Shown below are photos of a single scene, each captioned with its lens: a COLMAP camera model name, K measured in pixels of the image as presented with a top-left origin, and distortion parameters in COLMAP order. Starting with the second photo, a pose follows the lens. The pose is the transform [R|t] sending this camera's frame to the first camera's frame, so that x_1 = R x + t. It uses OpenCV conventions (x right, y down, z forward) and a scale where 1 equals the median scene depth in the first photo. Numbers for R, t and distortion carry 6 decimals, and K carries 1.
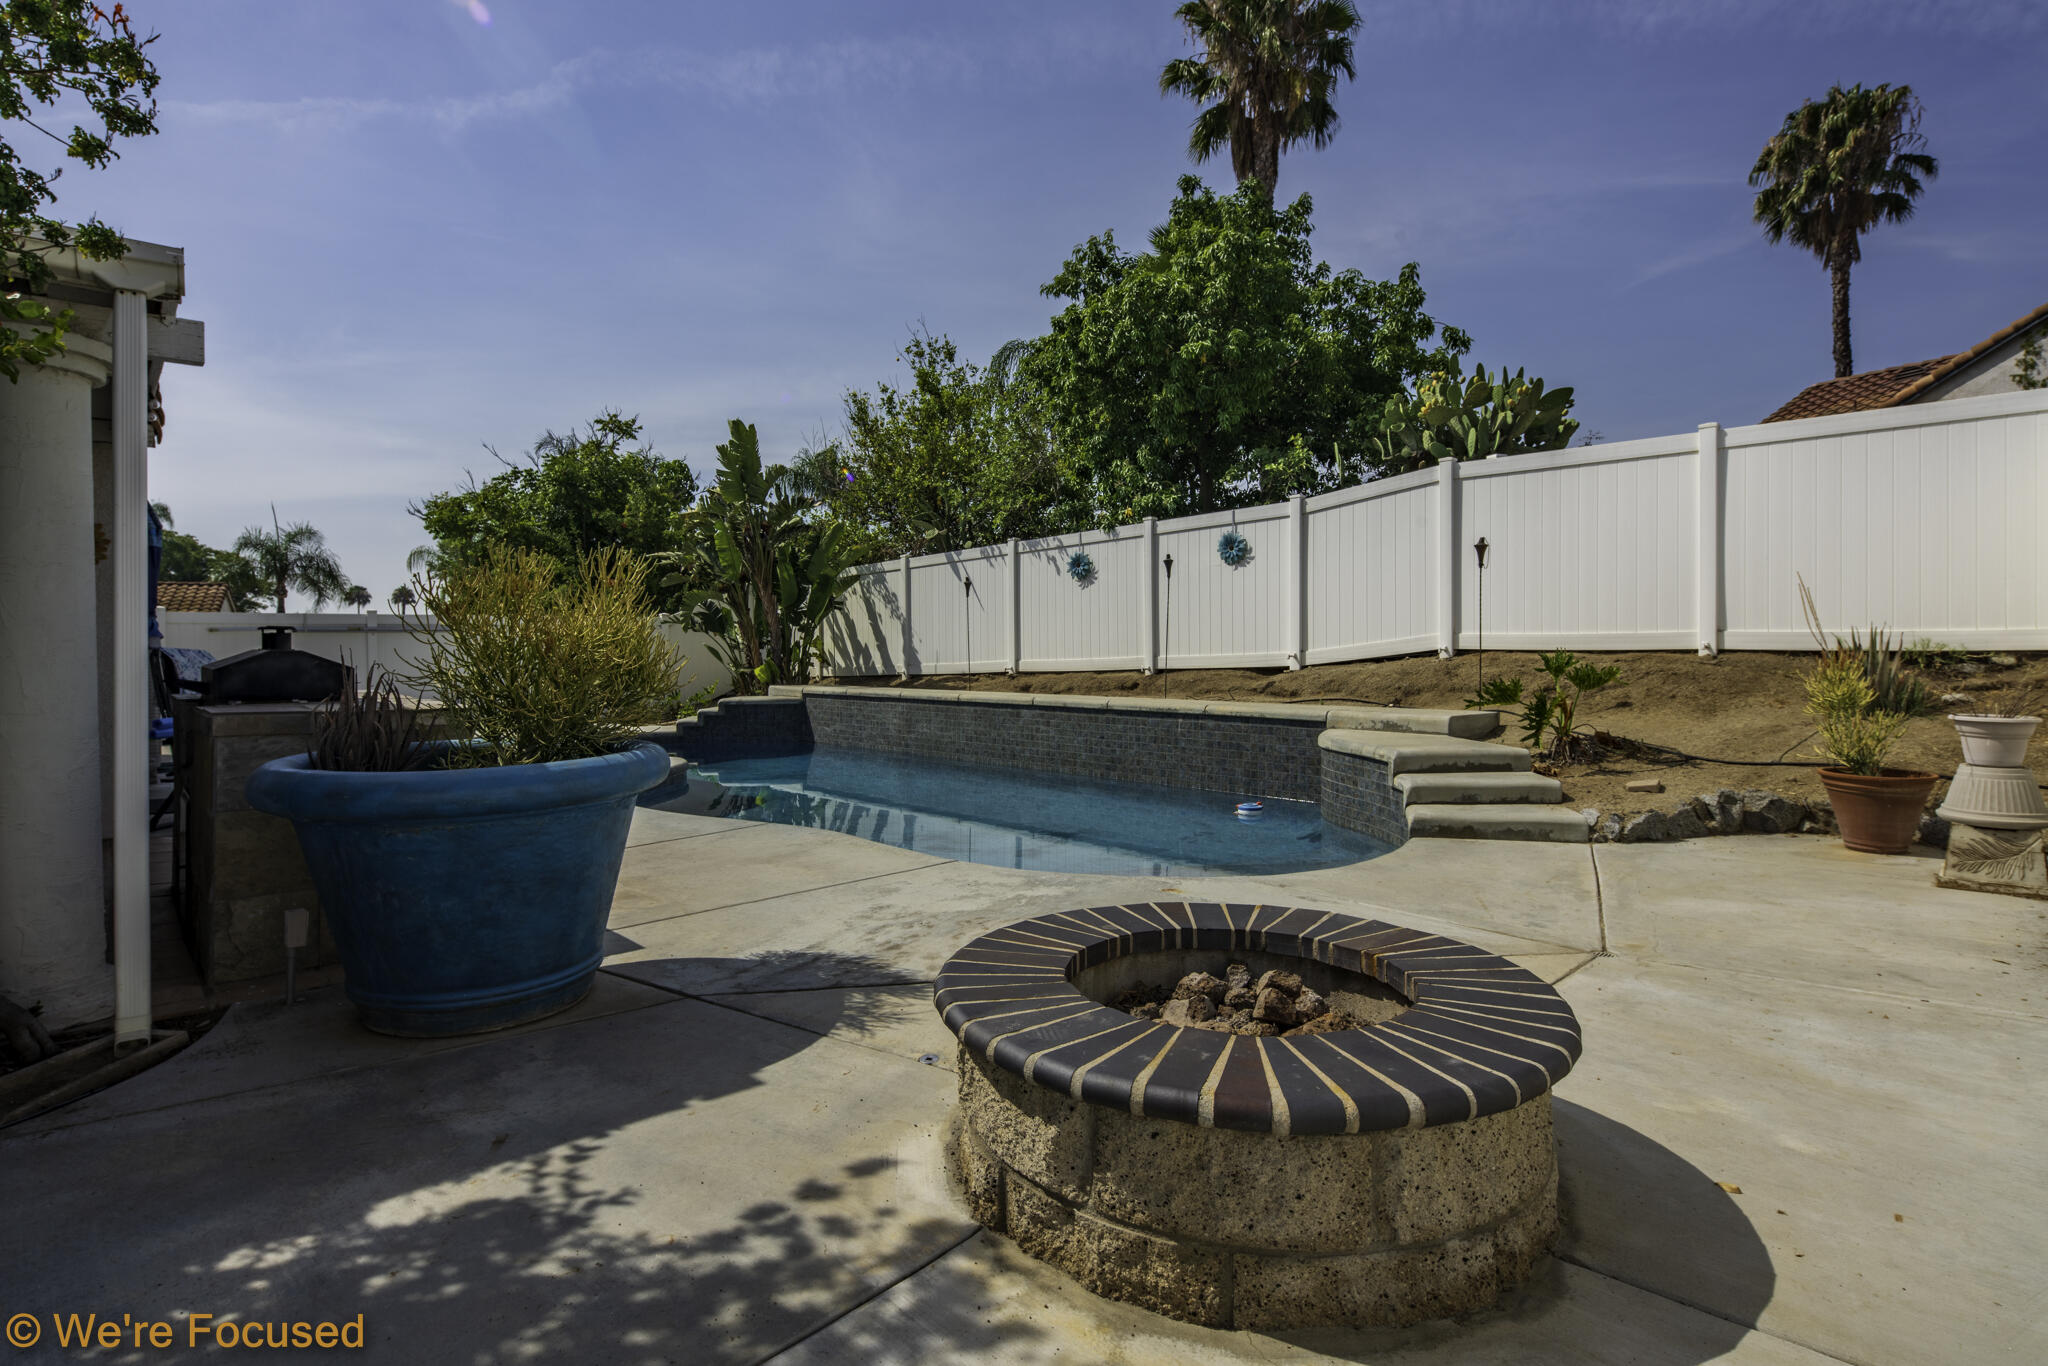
lens RADIAL K [[1010.4, 0, 1014.6], [0, 1010.4, 654.8], [0, 0, 1]] dist [0.003740, -0.000645]
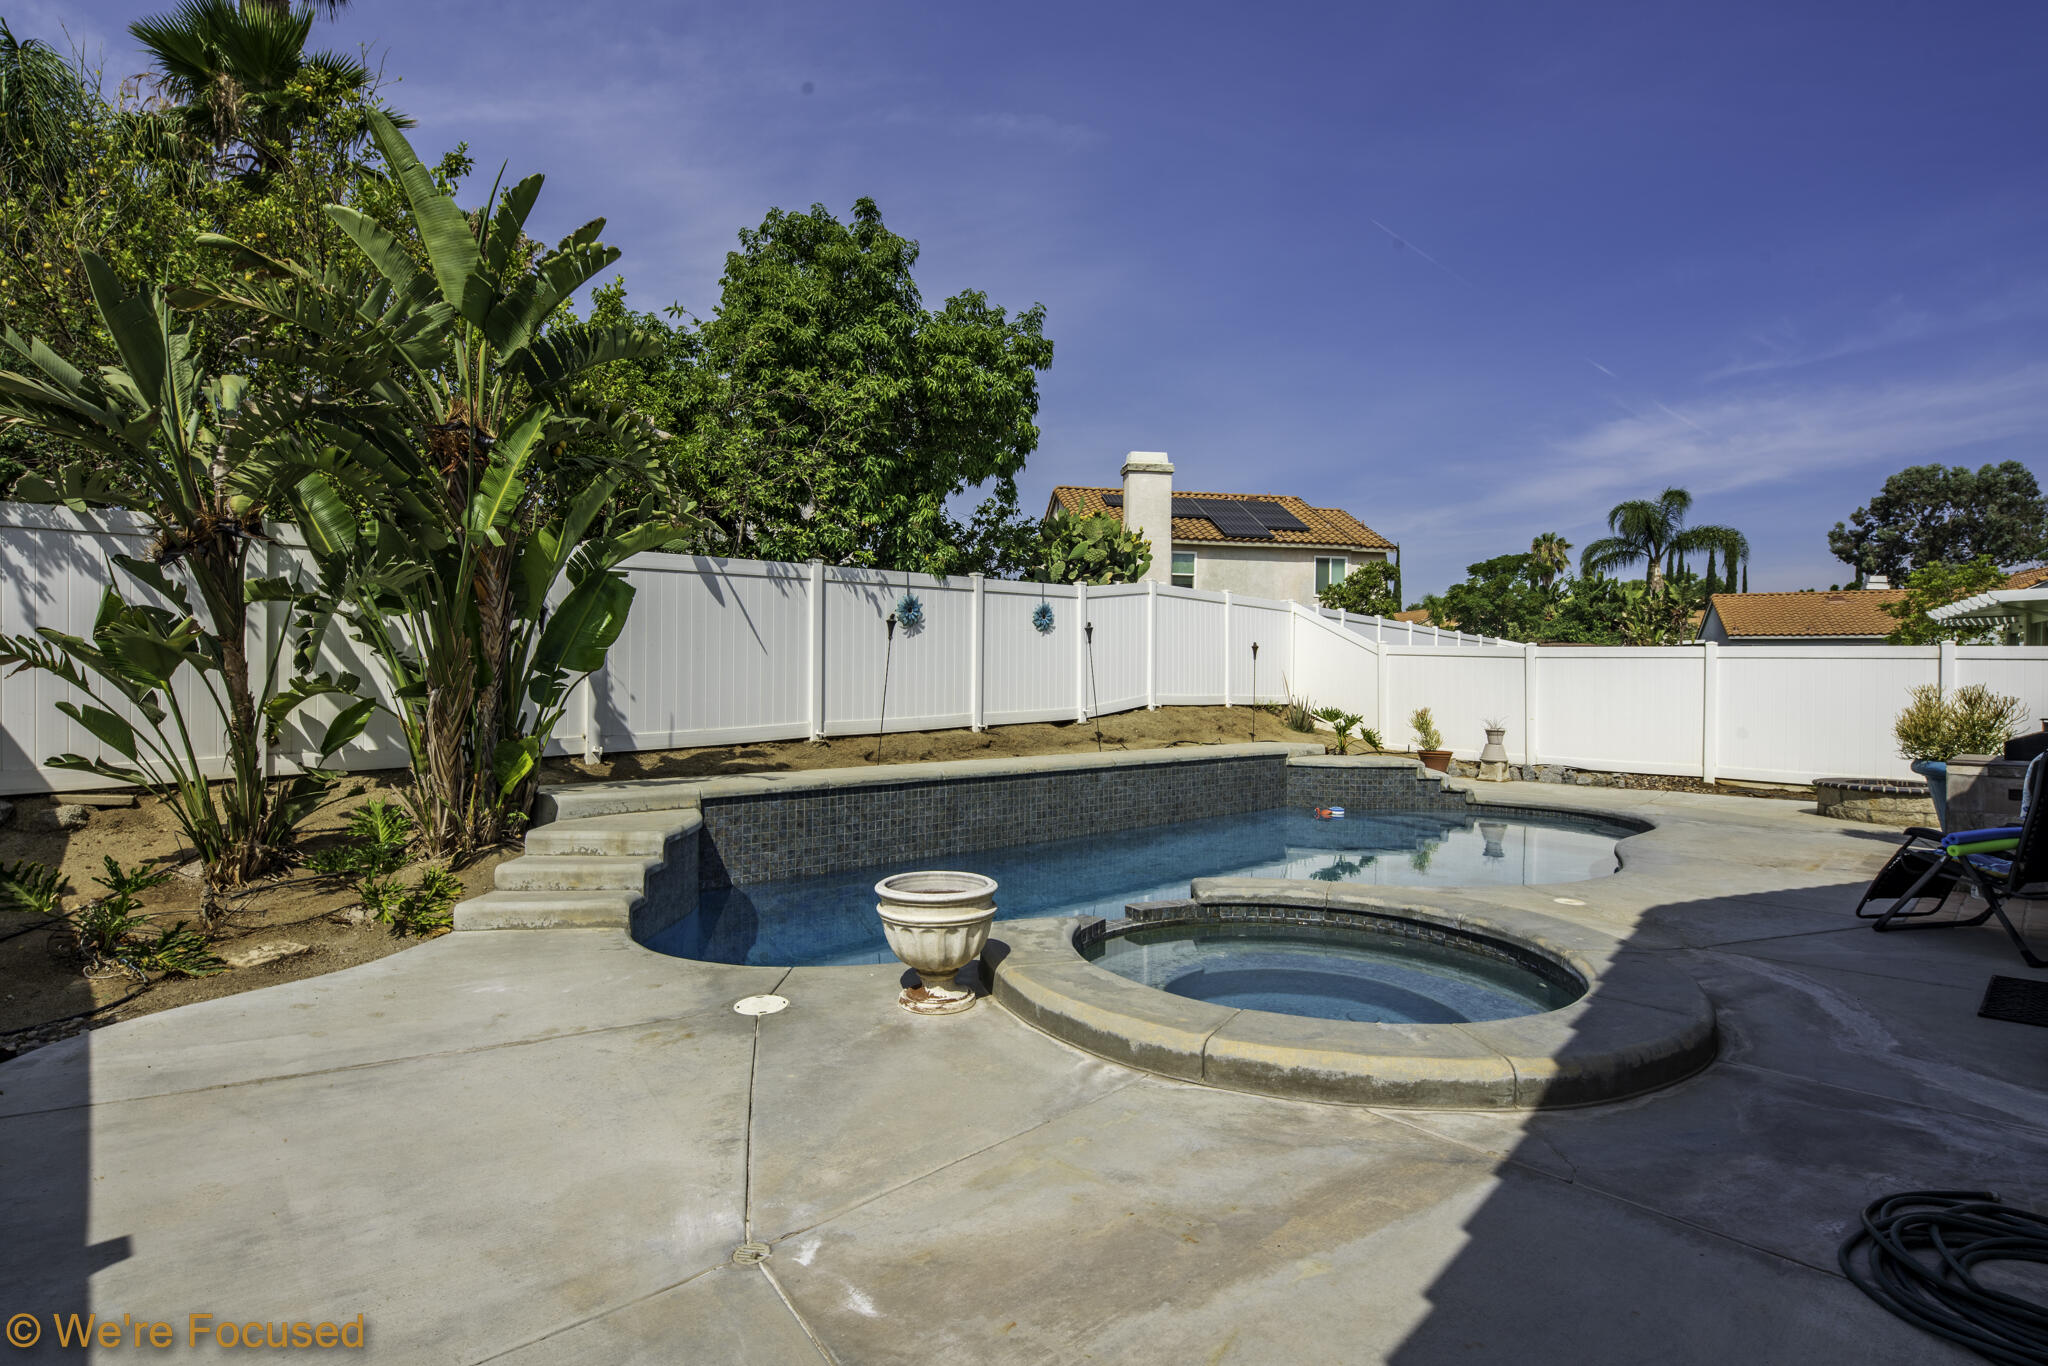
lens RADIAL K [[1010.4, 0, 1014.6], [0, 1010.4, 654.8], [0, 0, 1]] dist [0.003740, -0.000645]
pose [[-0.027317, 0.031210, 0.999139, -0.869771], [-0.007346, 0.999479, -0.031421, -0.025027], [-0.999600, -0.008198, -0.027074, 1.003501]]
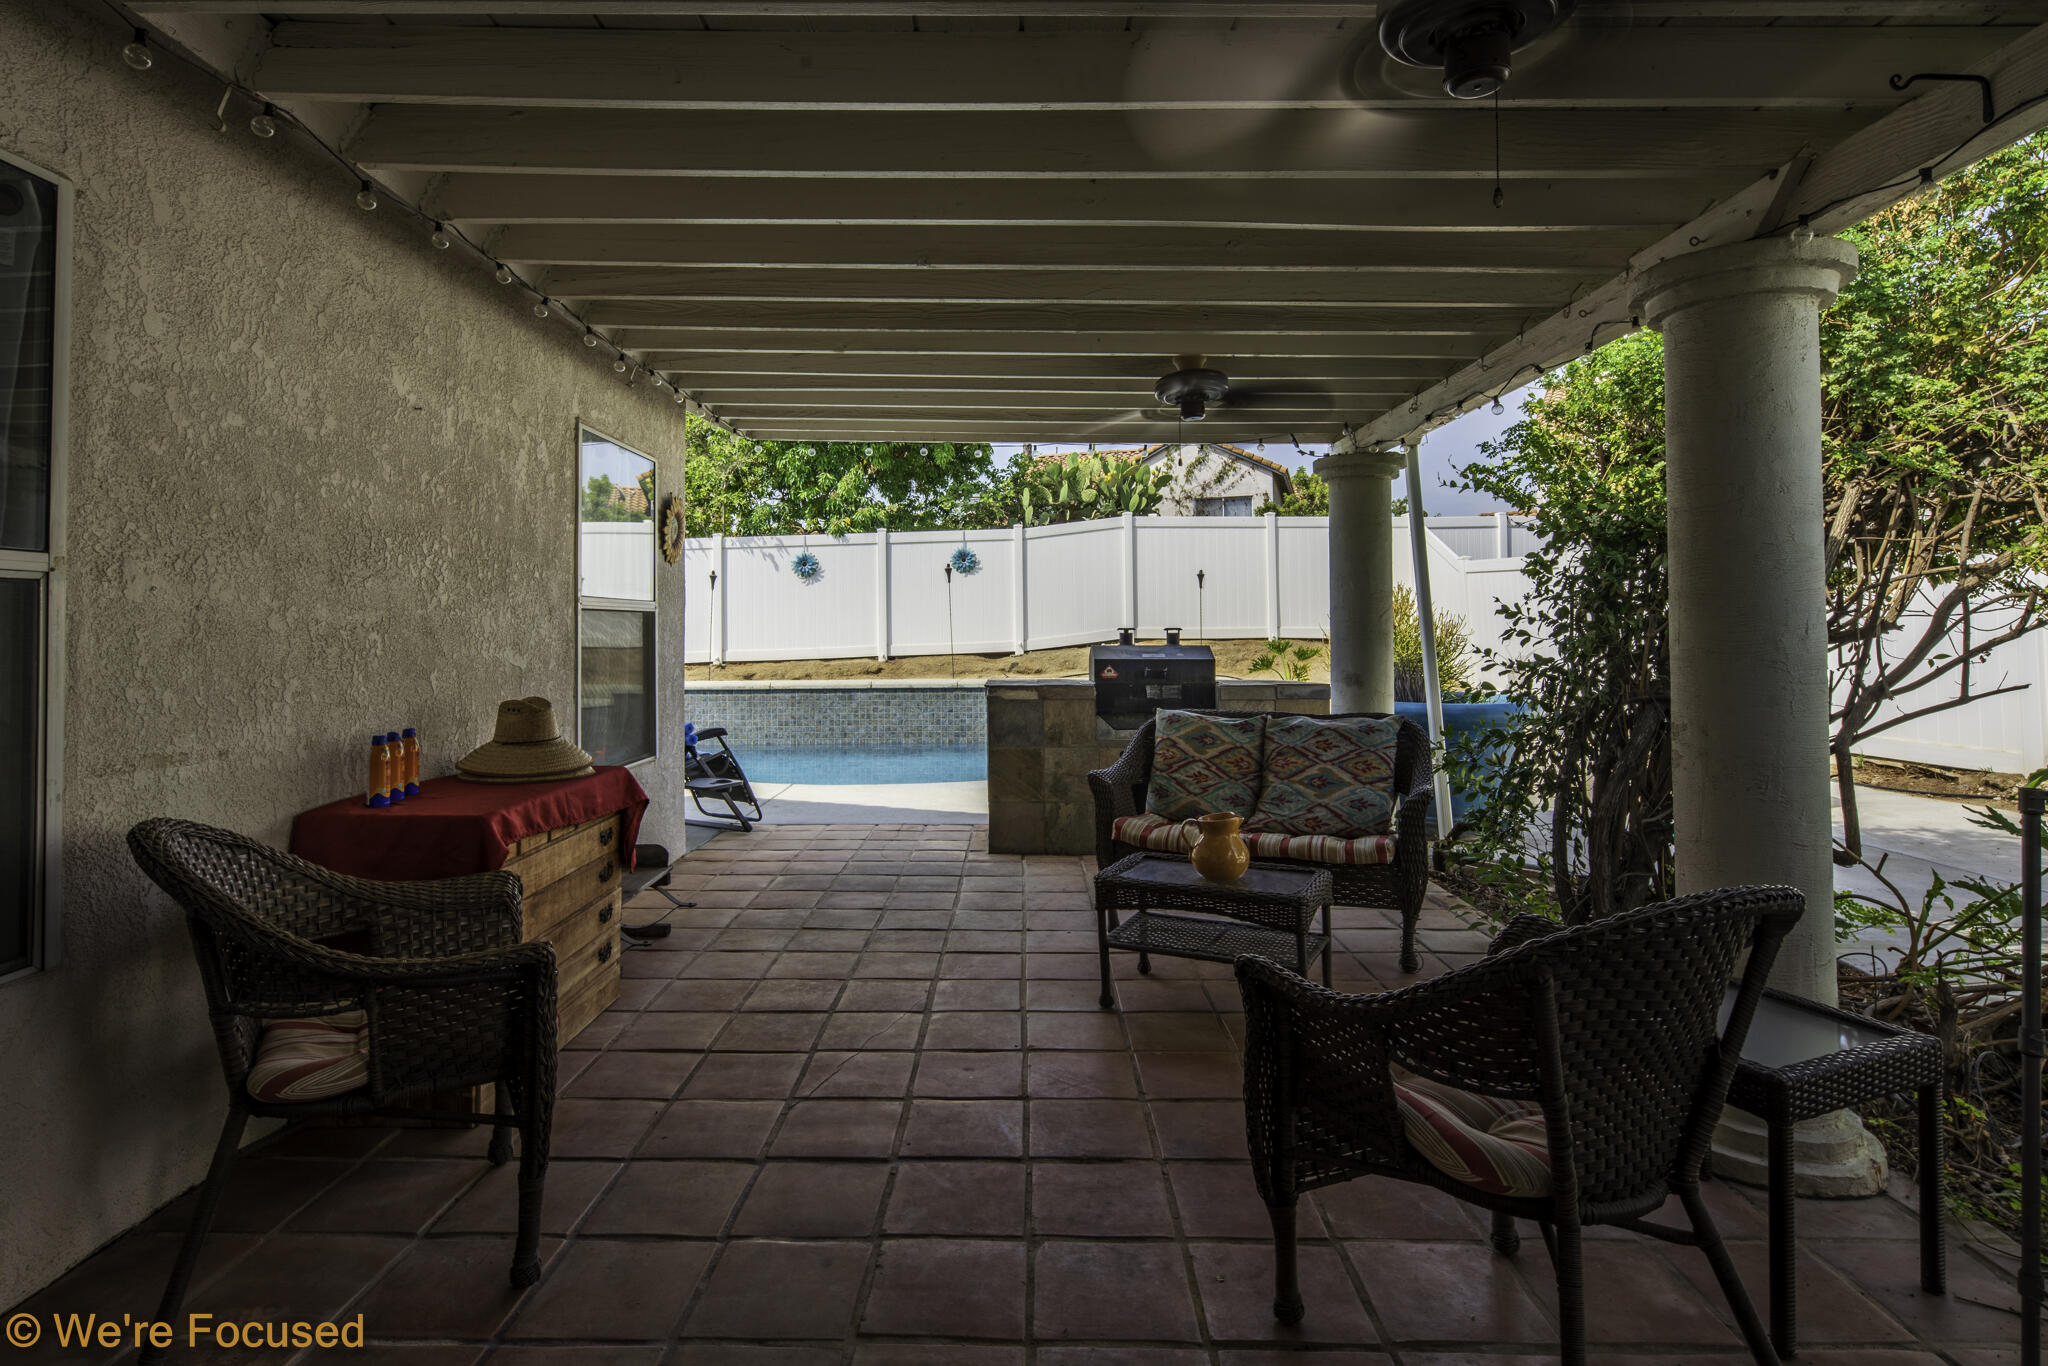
lens RADIAL K [[1022.3, 0, 1026.2], [0, 1022.3, 615.8], [0, 0, 1]] dist [0.006147, -0.001303]
pose [[0.679072, 0.012612, 0.733963, -0.642711], [0.007514, 0.999681, -0.024130, -0.002988], [-0.734033, 0.021901, 0.678761, 0.060326]]
